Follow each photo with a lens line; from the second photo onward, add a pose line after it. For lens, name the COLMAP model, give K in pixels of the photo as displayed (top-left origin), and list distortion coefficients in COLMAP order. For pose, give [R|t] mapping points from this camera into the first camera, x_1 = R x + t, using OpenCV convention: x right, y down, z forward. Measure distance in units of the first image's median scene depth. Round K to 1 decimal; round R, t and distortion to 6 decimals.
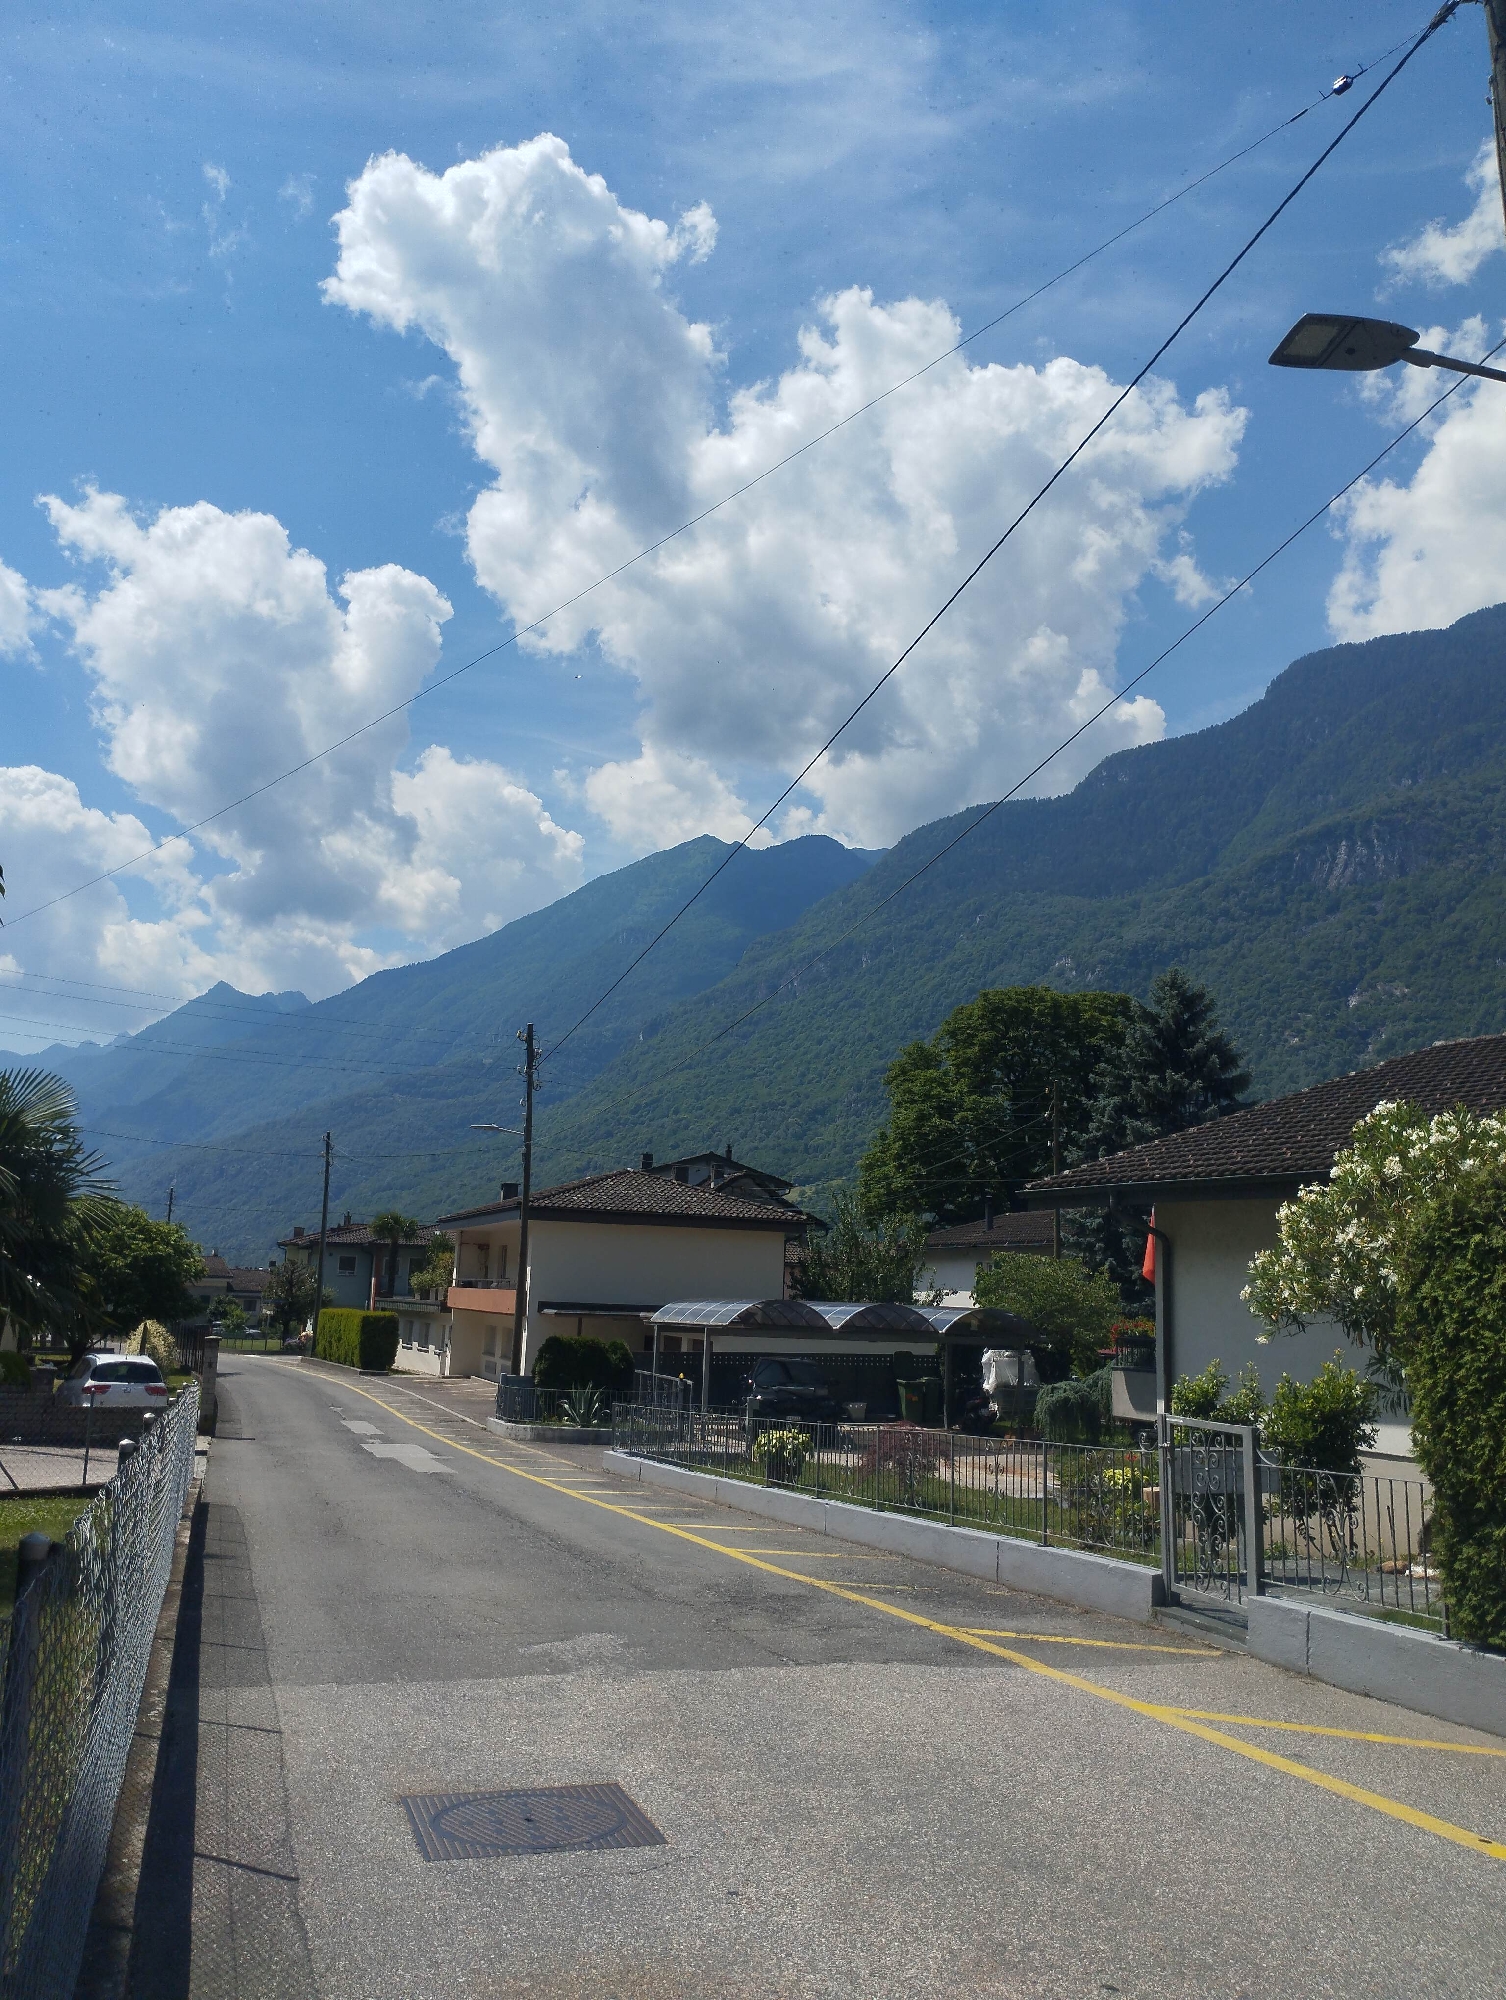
lens RADIAL K [[1635.5, 0, 744.4], [0, 1635.5, 997.4], [0, 0, 1]] dist [0.070442, -0.006364]
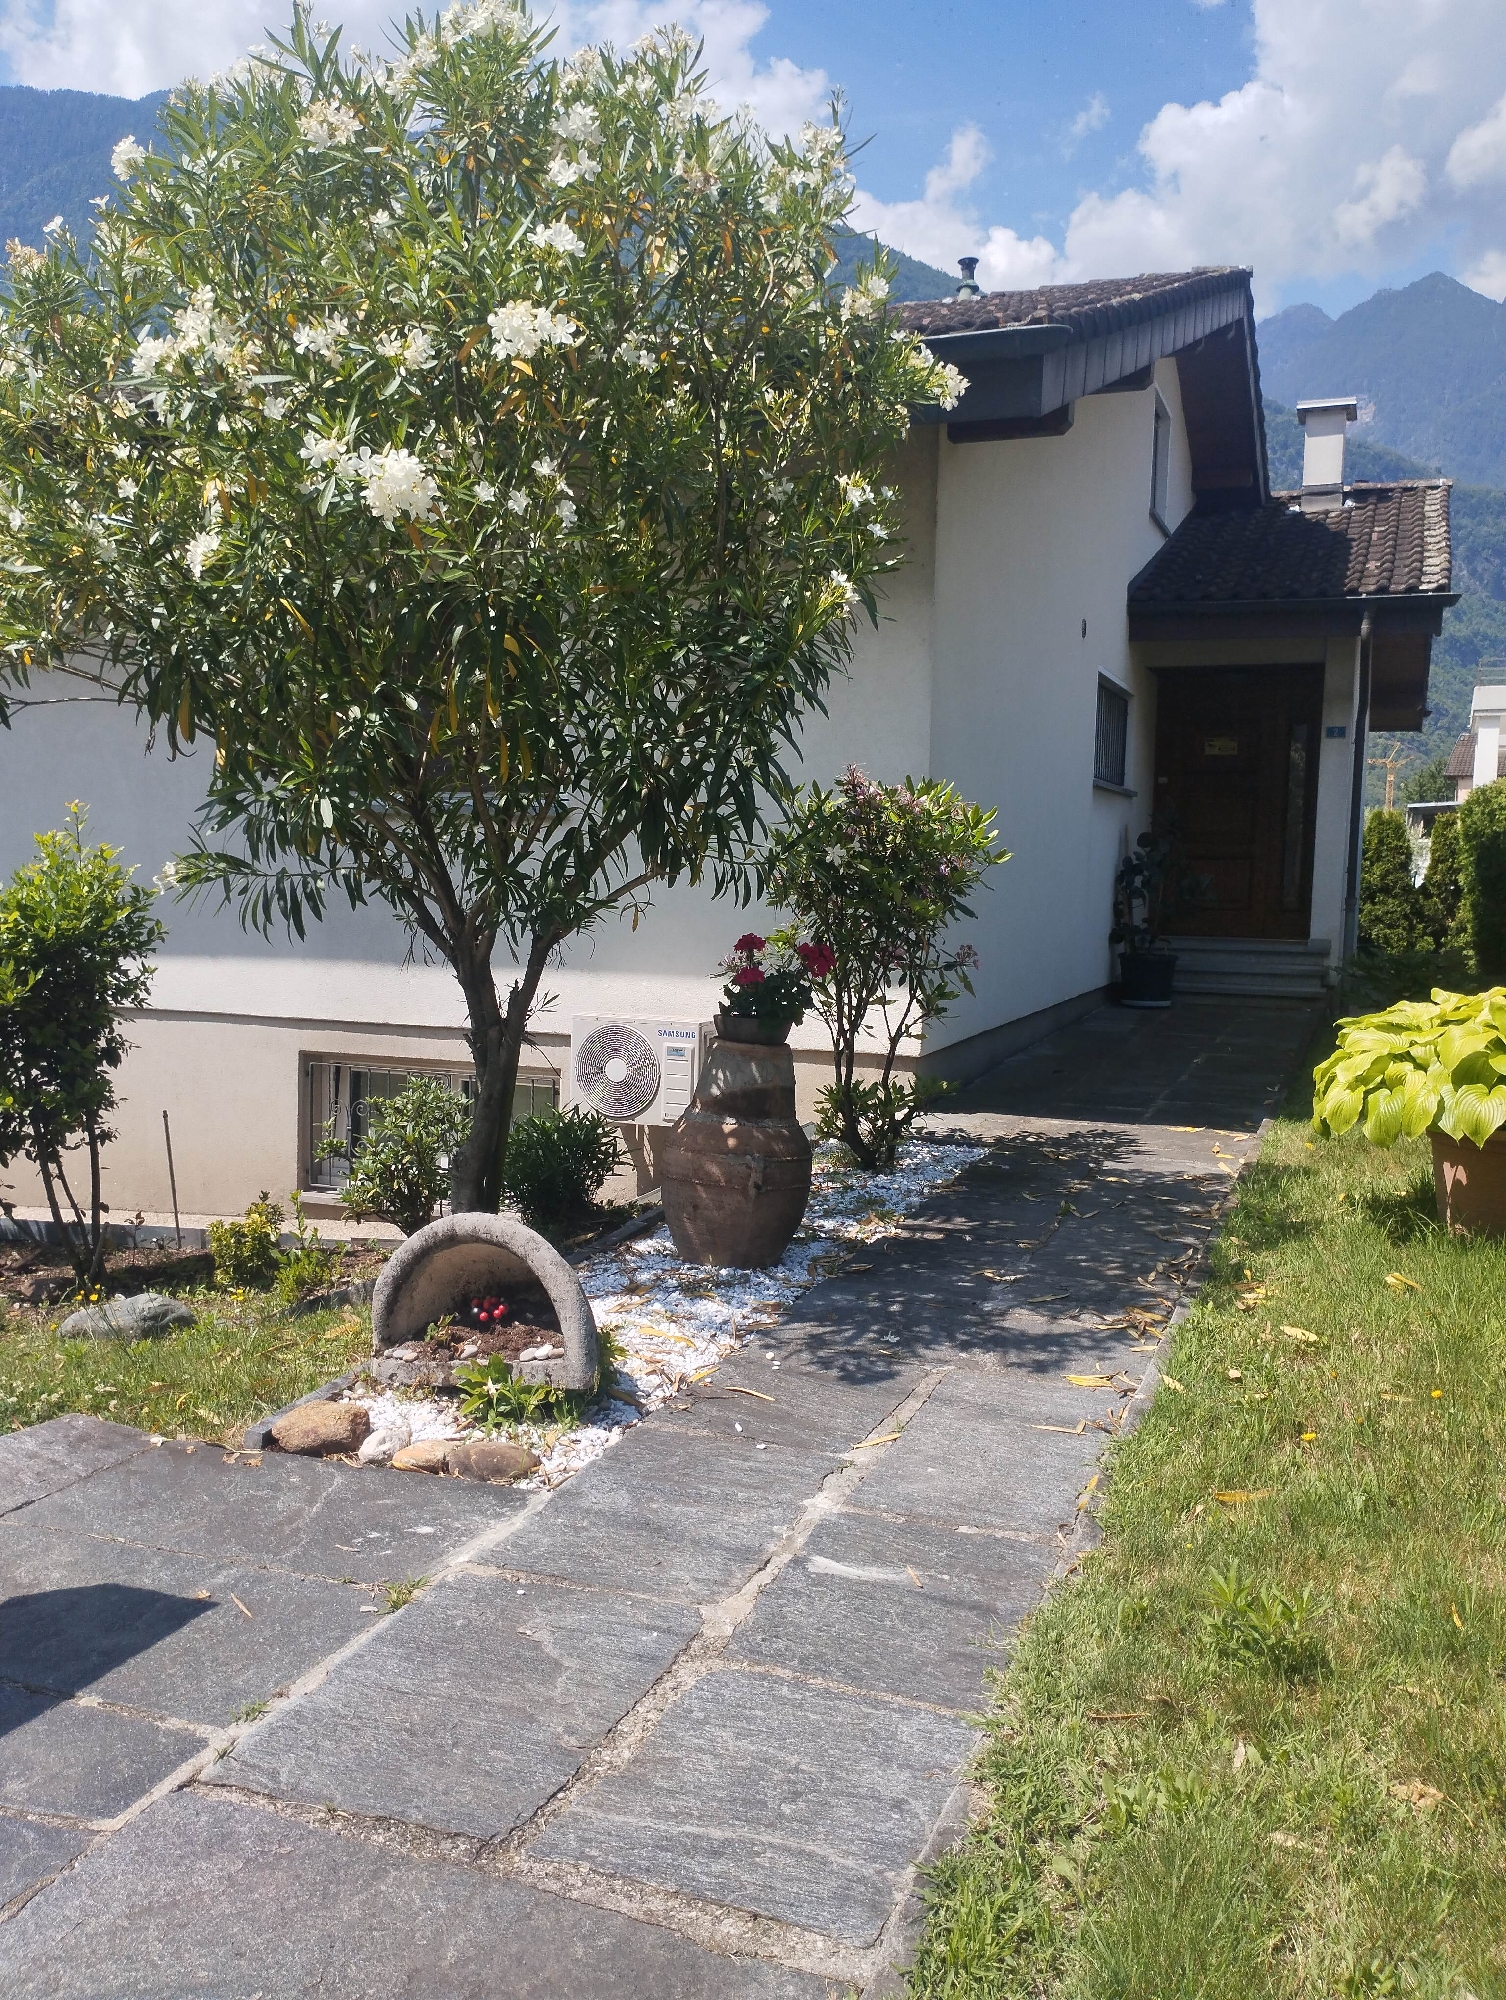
lens RADIAL K [[1625.1, 0, 745.5], [0, 1625.1, 998.1], [0, 0, 1]] dist [0.085526, -0.083493]
pose [[0.727954, -0.078374, 0.681132, 0.182642], [-0.115341, 0.965288, 0.234340, 0.138599], [-0.675855, -0.249151, 0.693645, 0.556095]]
